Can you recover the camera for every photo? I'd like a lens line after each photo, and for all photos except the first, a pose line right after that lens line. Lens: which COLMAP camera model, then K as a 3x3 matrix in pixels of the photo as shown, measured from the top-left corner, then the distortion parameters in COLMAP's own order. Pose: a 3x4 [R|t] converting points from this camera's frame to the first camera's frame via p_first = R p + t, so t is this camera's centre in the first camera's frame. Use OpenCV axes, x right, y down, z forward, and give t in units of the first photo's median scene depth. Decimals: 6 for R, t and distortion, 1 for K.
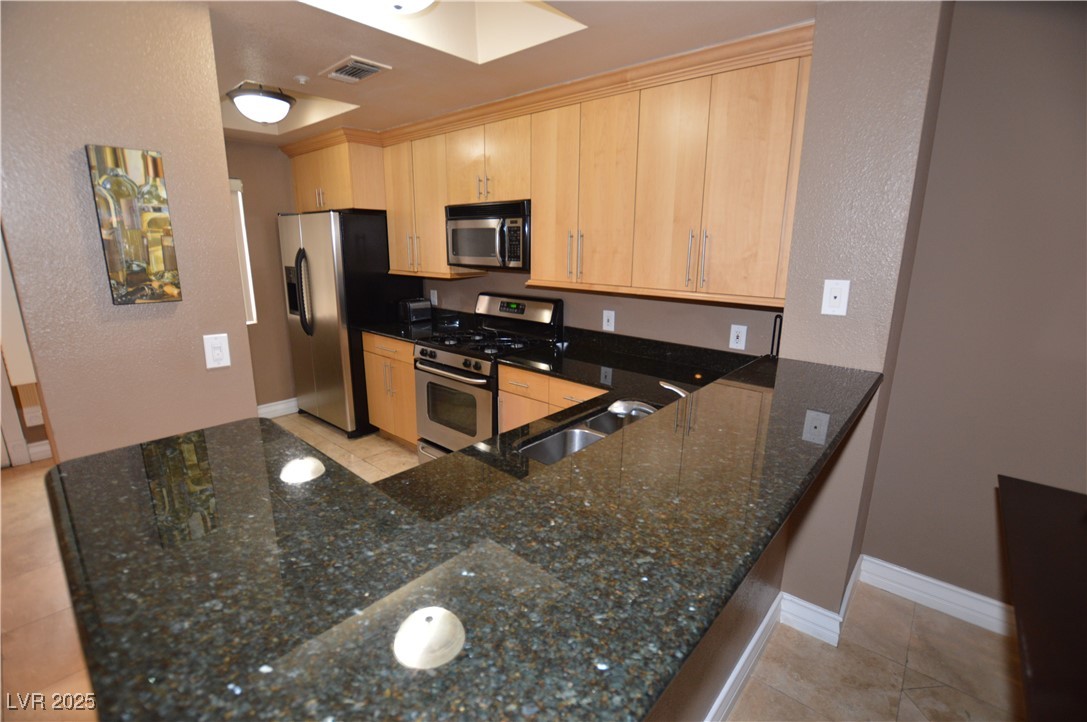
lens RADIAL K [[487.8, 0, 543.5], [0, 487.8, 361.0], [0, 0, 1]] dist [-0.025509, -0.000029]
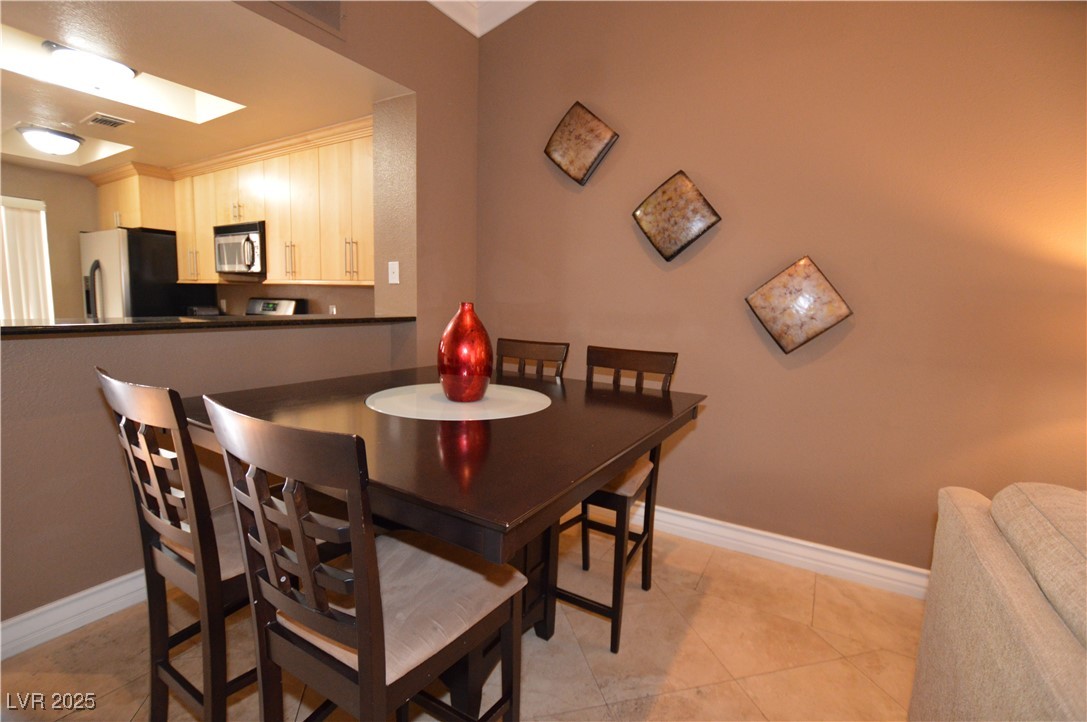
lens RADIAL K [[506.4, 0, 543.5], [0, 506.4, 361.0], [0, 0, 1]] dist [-0.002130, -0.000229]
pose [[0.989699, -0.002195, 0.143145, 0.459962], [0.018738, 0.993267, -0.114323, 0.198277], [-0.141931, 0.115827, 0.983077, -0.385922]]
